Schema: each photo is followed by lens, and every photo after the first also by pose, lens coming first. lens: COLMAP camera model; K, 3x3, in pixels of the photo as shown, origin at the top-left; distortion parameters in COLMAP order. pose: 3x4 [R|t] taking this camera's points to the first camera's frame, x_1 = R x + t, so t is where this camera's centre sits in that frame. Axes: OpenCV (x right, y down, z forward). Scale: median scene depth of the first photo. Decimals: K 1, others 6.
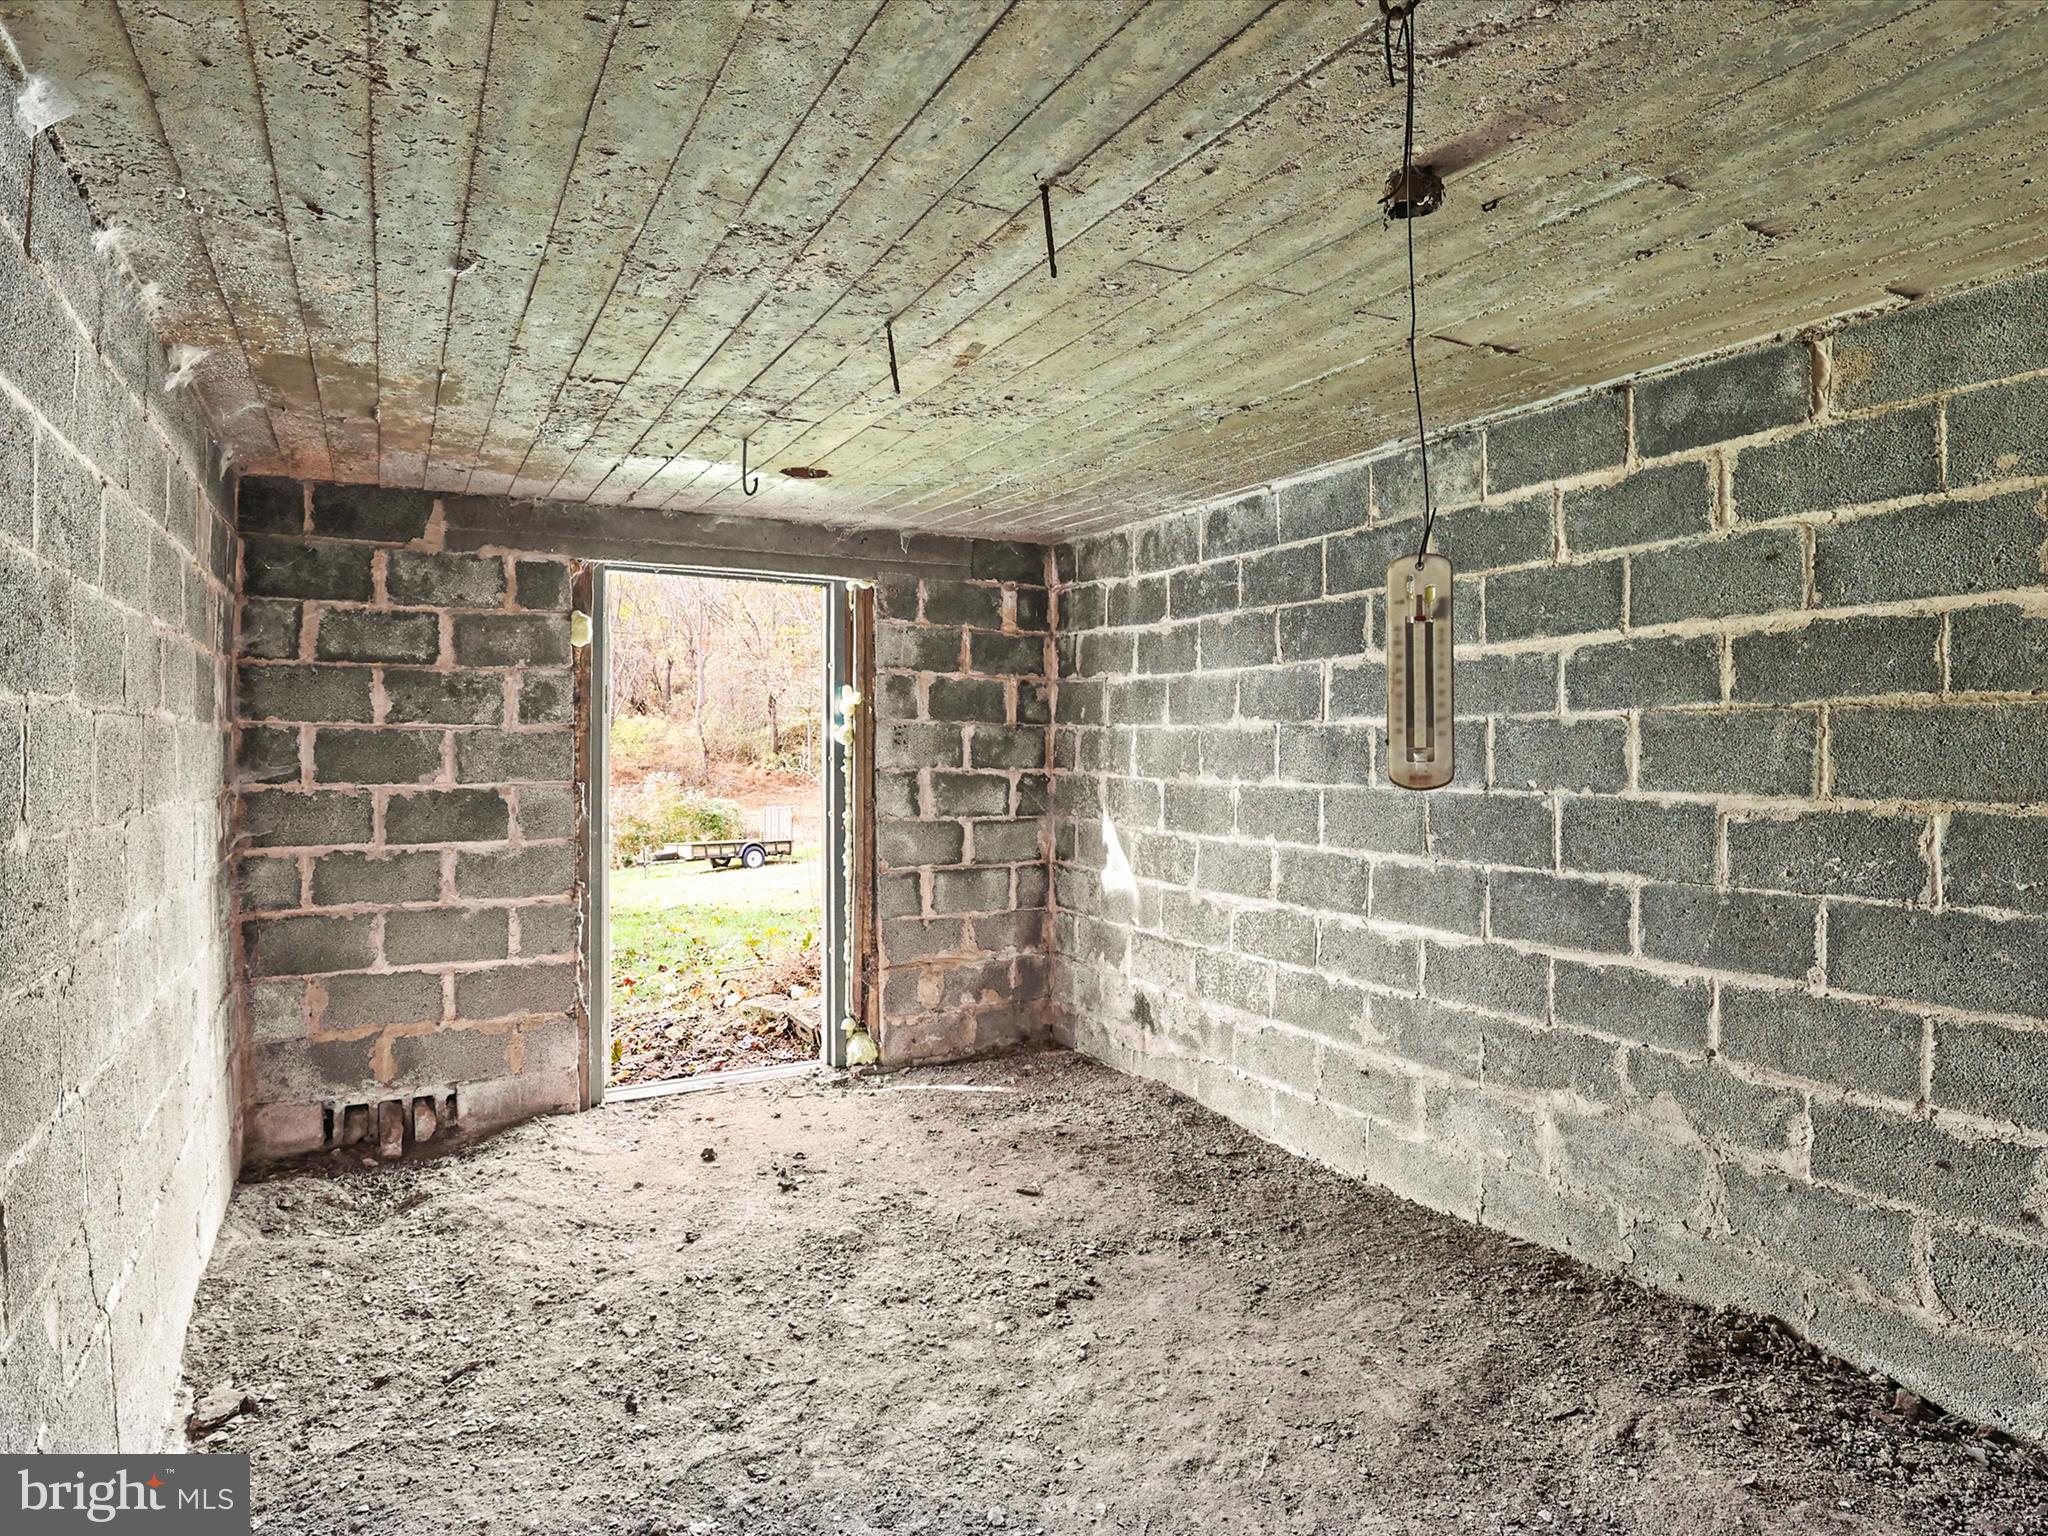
lens RADIAL K [[1104.2, 0, 1022.5], [0, 1104.2, 760.6], [0, 0, 1]] dist [-0.031709, 0.004218]
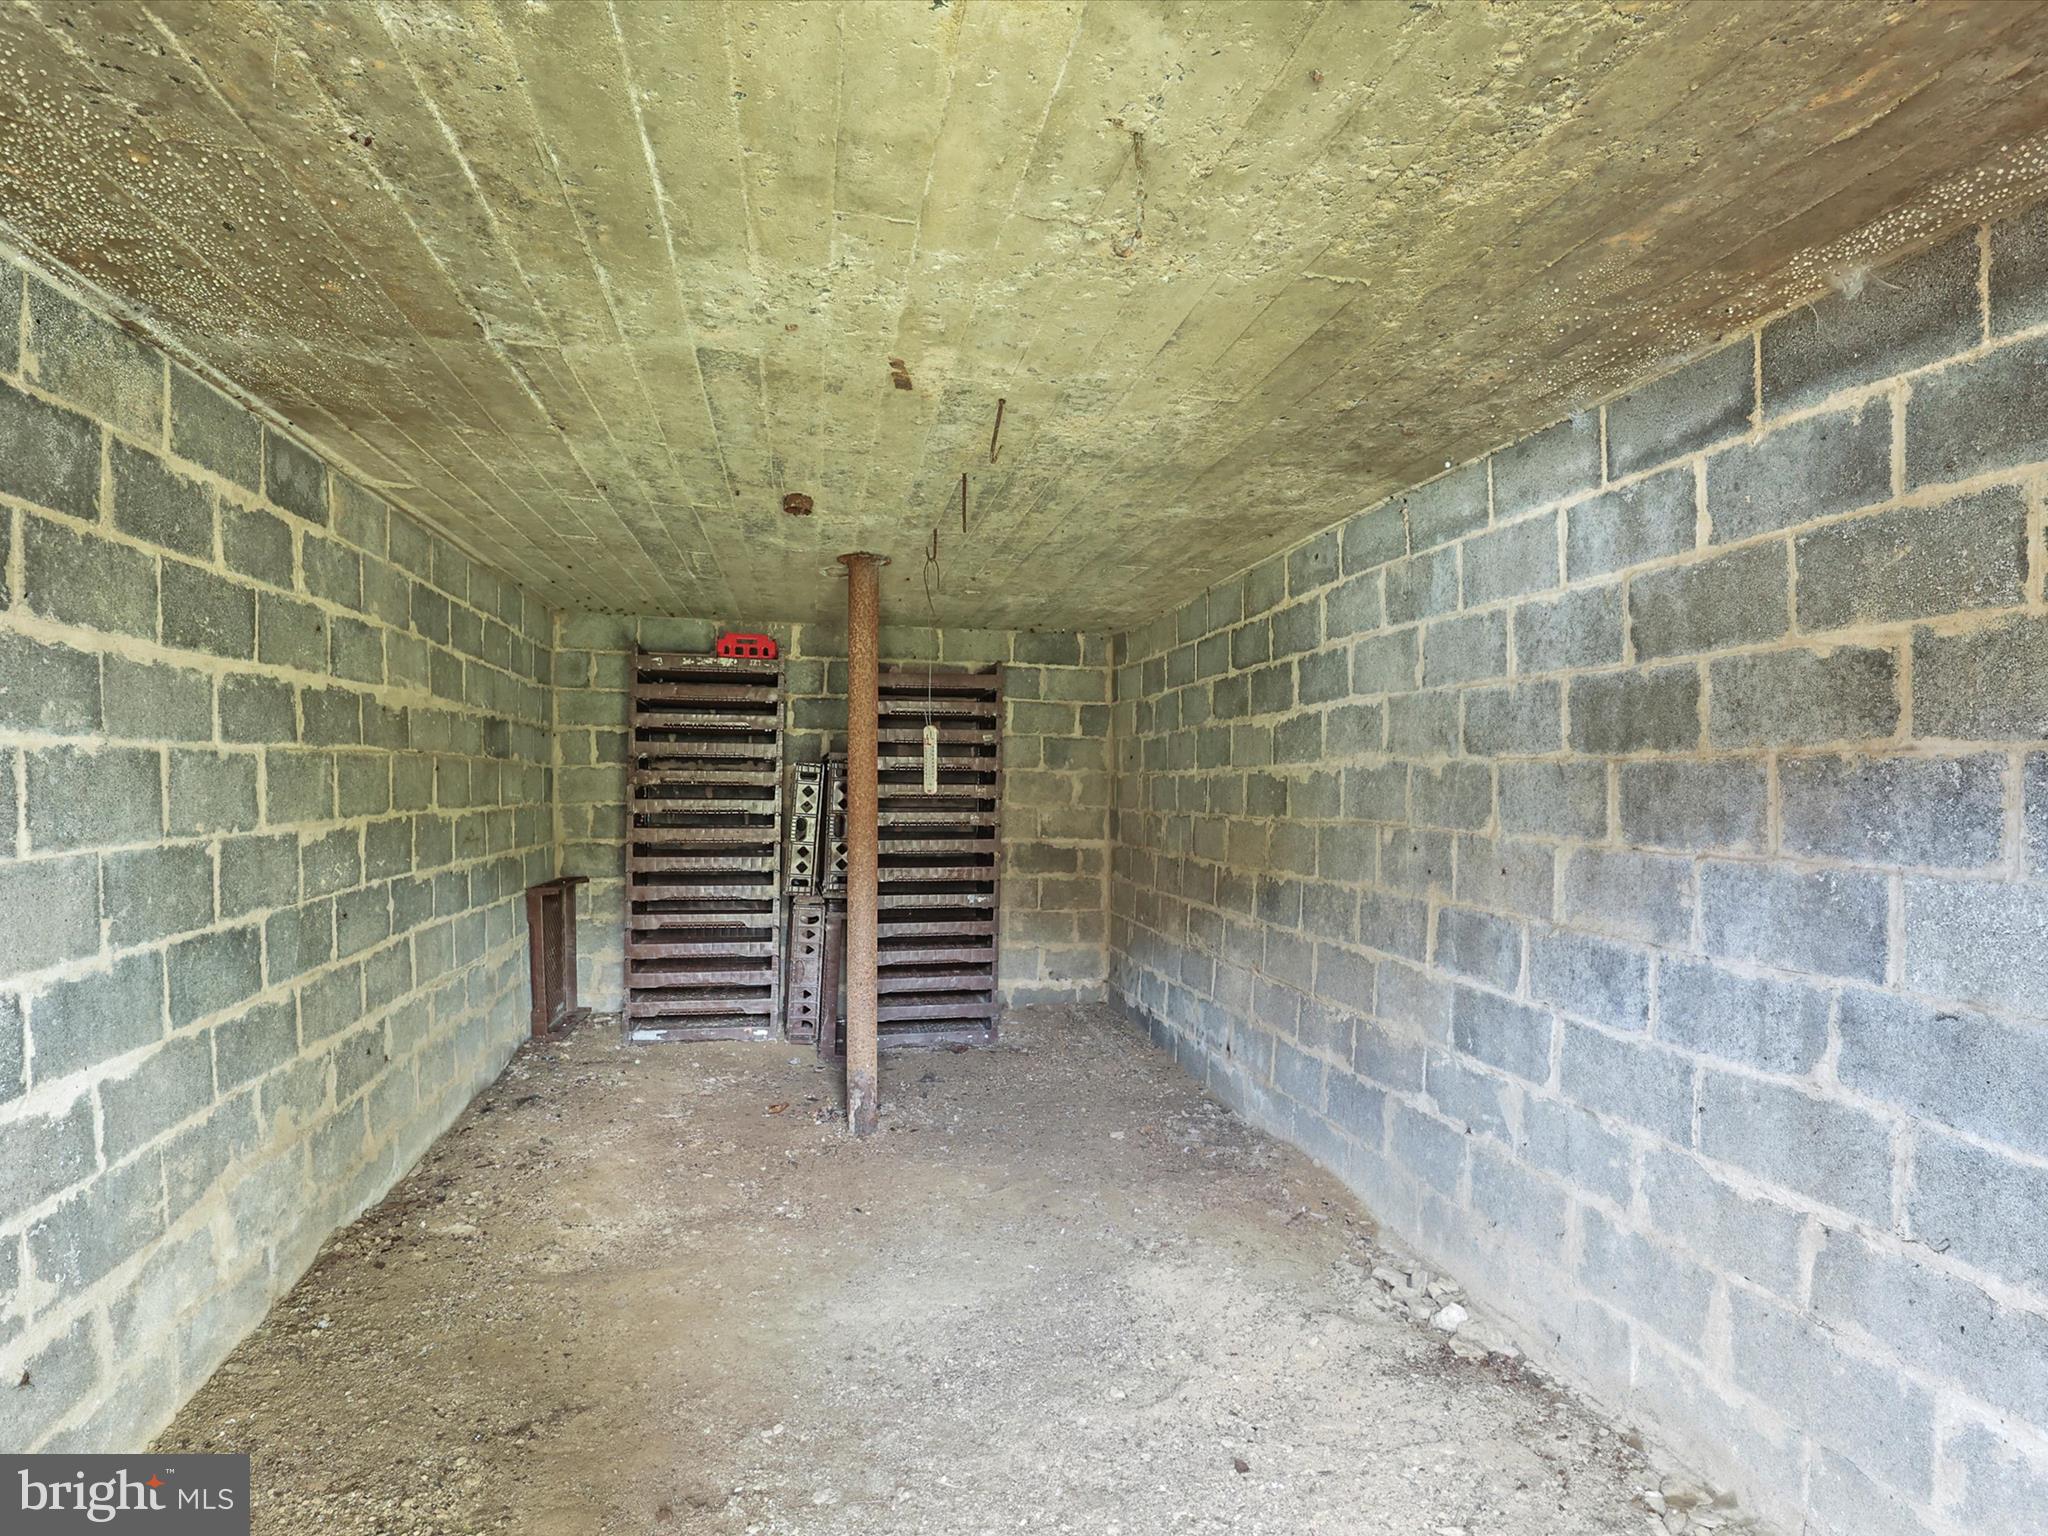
lens RADIAL K [[1104.2, 0, 1023.5], [0, 1104.2, 772.7], [0, 0, 1]] dist [-0.031709, 0.004218]
pose [[-0.948269, -0.003147, 0.317454, -0.387778], [-0.000004, 0.999951, 0.009900, -0.028789], [-0.317469, 0.009387, -0.948222, 1.587350]]
